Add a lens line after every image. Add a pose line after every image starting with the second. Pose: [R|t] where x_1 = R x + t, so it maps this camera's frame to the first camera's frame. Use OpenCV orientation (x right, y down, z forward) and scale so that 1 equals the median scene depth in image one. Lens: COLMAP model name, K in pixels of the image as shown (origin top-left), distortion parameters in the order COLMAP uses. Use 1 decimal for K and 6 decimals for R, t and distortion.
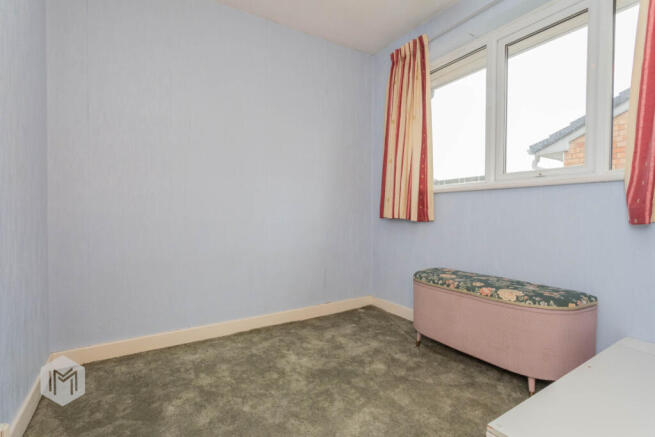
lens RADIAL K [[315.0, 0, 327.5], [0, 315.0, 218.5], [0, 0, 1]] dist [-0.002434, -0.000934]
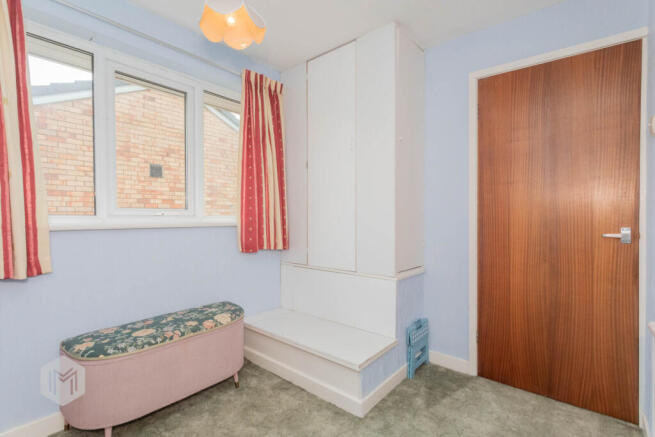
lens RADIAL K [[315.0, 0, 327.5], [0, 315.0, 218.5], [0, 0, 1]] dist [-0.002434, -0.000934]
pose [[-0.319057, -0.004851, 0.947723, -0.626555], [0.016523, 0.999806, 0.010680, -0.137388], [-0.947592, 0.019067, -0.318915, 0.854660]]
